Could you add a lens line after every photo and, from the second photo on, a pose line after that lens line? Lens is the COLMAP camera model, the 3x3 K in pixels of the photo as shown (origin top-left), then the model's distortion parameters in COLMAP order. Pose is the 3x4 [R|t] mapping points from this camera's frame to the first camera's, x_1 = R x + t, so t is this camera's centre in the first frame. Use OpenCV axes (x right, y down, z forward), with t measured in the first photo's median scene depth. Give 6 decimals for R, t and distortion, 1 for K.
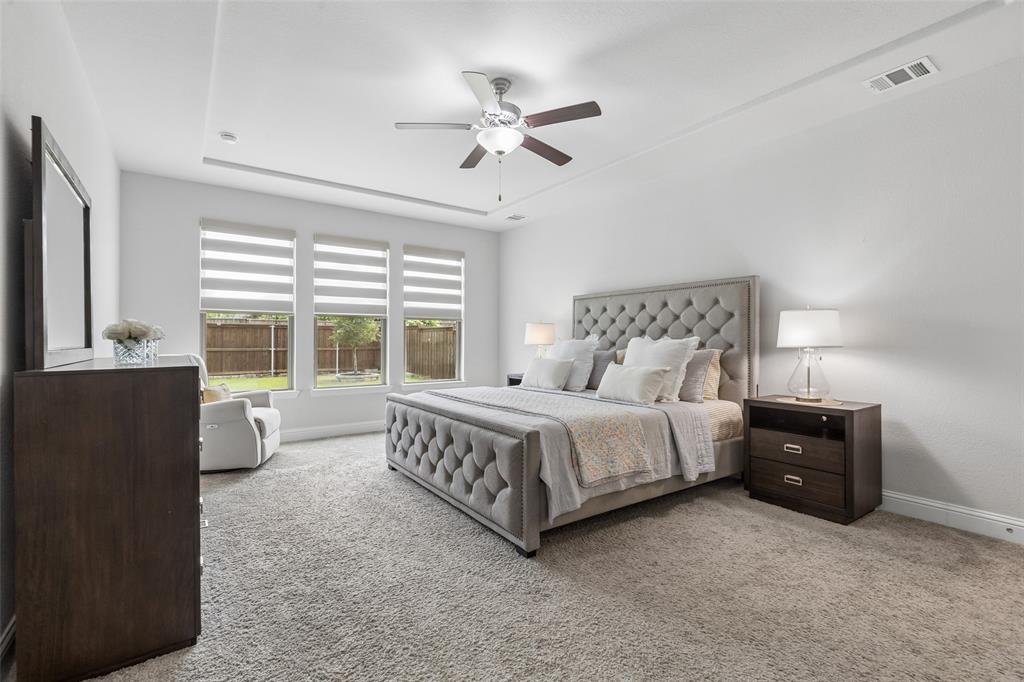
lens RADIAL K [[464.5, 0, 517.4], [0, 464.5, 336.7], [0, 0, 1]] dist [0.011067, -0.003126]
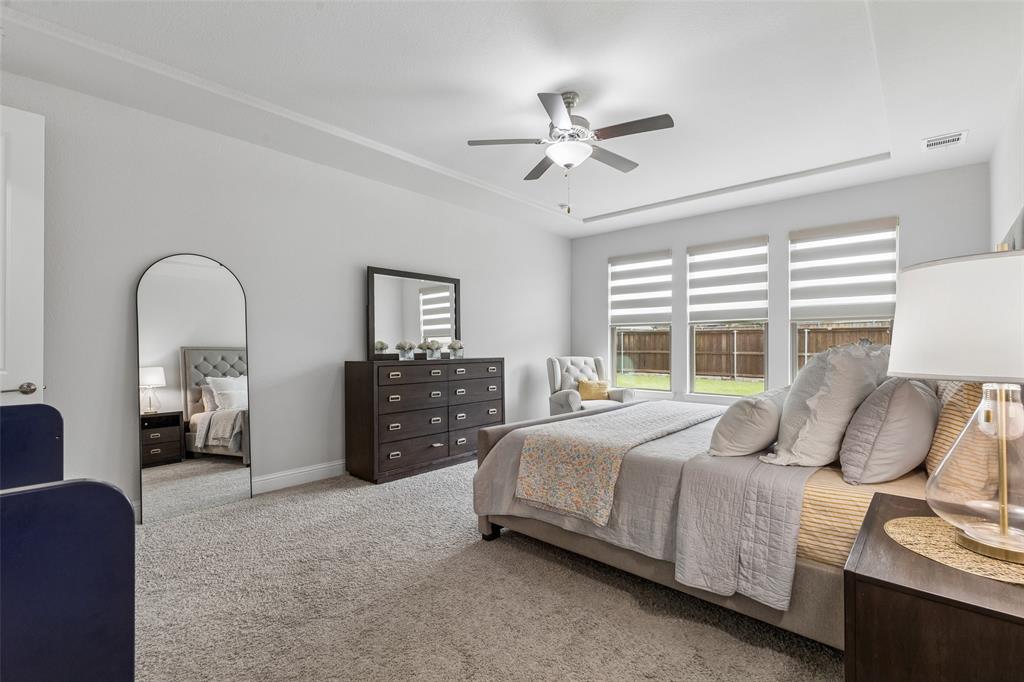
lens RADIAL K [[464.5, 0, 521.1], [0, 464.5, 349.6], [0, 0, 1]] dist [0.011067, -0.003126]
pose [[0.224823, 0.006783, -0.974376, 0.531793], [0.010613, 0.999899, 0.009410, -0.000230], [0.974342, -0.012457, 0.224728, 0.386575]]
